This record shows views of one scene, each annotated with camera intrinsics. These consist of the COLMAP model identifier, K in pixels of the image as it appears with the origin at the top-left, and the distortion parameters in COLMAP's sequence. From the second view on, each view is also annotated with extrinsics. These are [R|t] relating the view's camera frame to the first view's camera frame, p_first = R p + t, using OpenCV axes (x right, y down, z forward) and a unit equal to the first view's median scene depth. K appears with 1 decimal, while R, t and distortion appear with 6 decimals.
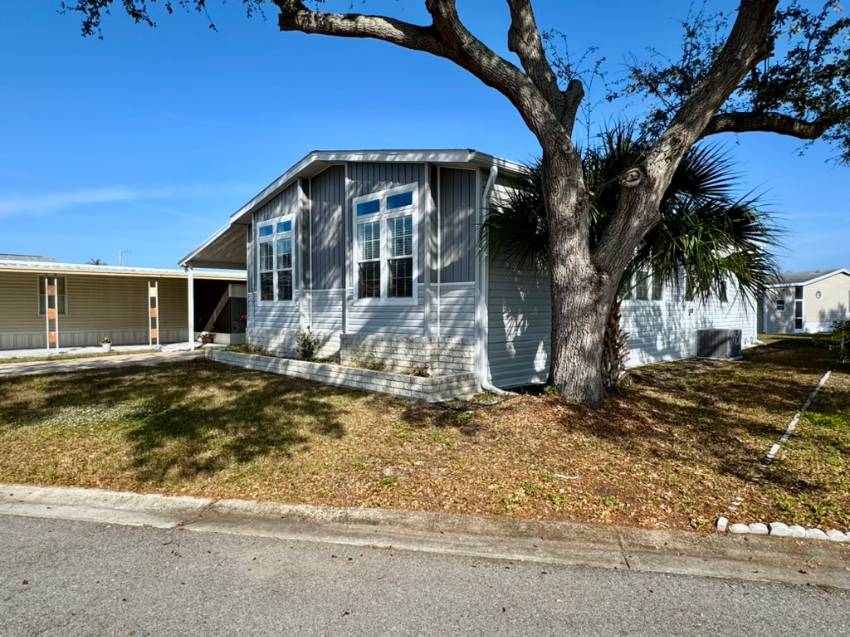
lens RADIAL K [[581.5, 0, 420.6], [0, 581.5, 320.9], [0, 0, 1]] dist [-0.053859, -0.000292]
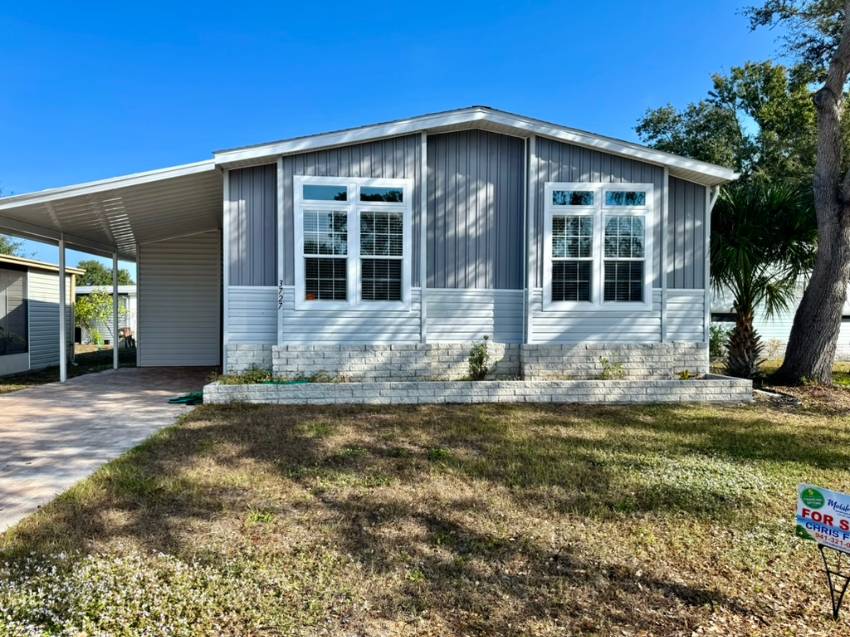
lens RADIAL K [[600.1, 0, 426.3], [0, 600.1, 324.9], [0, 0, 1]] dist [0.035192, -0.038559]
pose [[0.580023, 0.003286, 0.814593, -0.965295], [0.017629, 0.999707, -0.016586, 0.006567], [-0.814409, 0.023981, 0.579795, 0.668461]]
